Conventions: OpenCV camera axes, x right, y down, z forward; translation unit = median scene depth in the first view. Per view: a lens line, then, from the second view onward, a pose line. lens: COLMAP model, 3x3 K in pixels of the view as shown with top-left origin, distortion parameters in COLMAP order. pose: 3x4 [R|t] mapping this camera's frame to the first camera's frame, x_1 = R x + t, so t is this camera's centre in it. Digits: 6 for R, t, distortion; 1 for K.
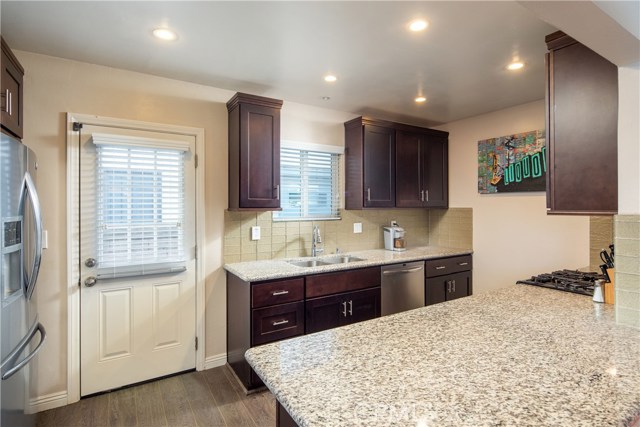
lens RADIAL K [[315.8, 0, 318.7], [0, 315.8, 205.8], [0, 0, 1]] dist [0.001071, -0.000032]
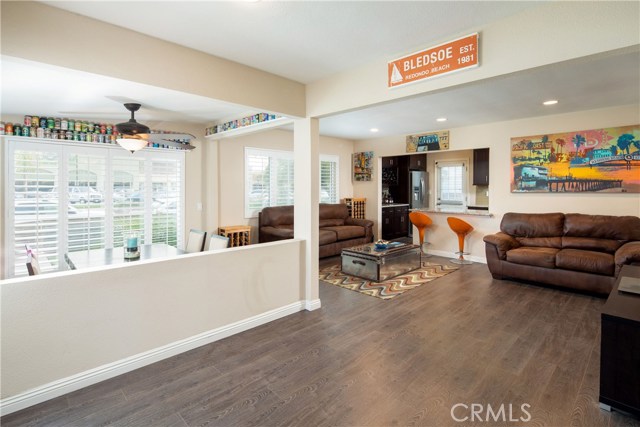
lens RADIAL K [[317.3, 0, 321.4], [0, 317.3, 191.5], [0, 0, 1]] dist [0.000388, -0.000244]
pose [[0.211632, 0.019789, -0.977149, 1.934940], [0.002283, 0.999782, 0.020741, 0.008067], [0.977347, -0.006621, 0.211540, -0.849041]]
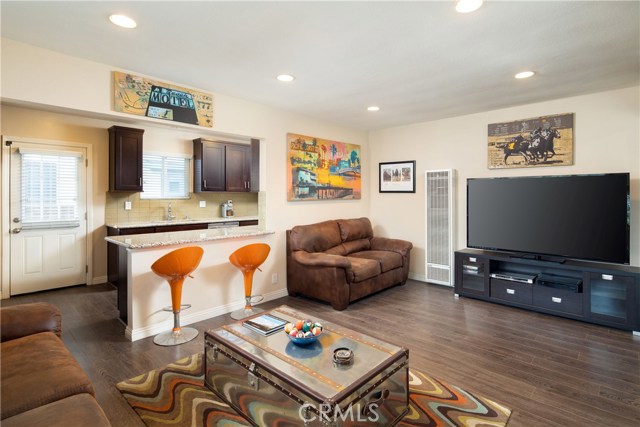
lens RADIAL K [[320.1, 0, 327.6], [0, 320.1, 196.2], [0, 0, 1]] dist [0.001593, -0.000082]
pose [[0.964084, 0.002903, 0.265582, 0.345804], [-0.003419, 0.999993, 0.001483, 0.027995], [-0.265576, -0.002338, 0.964087, -0.861887]]
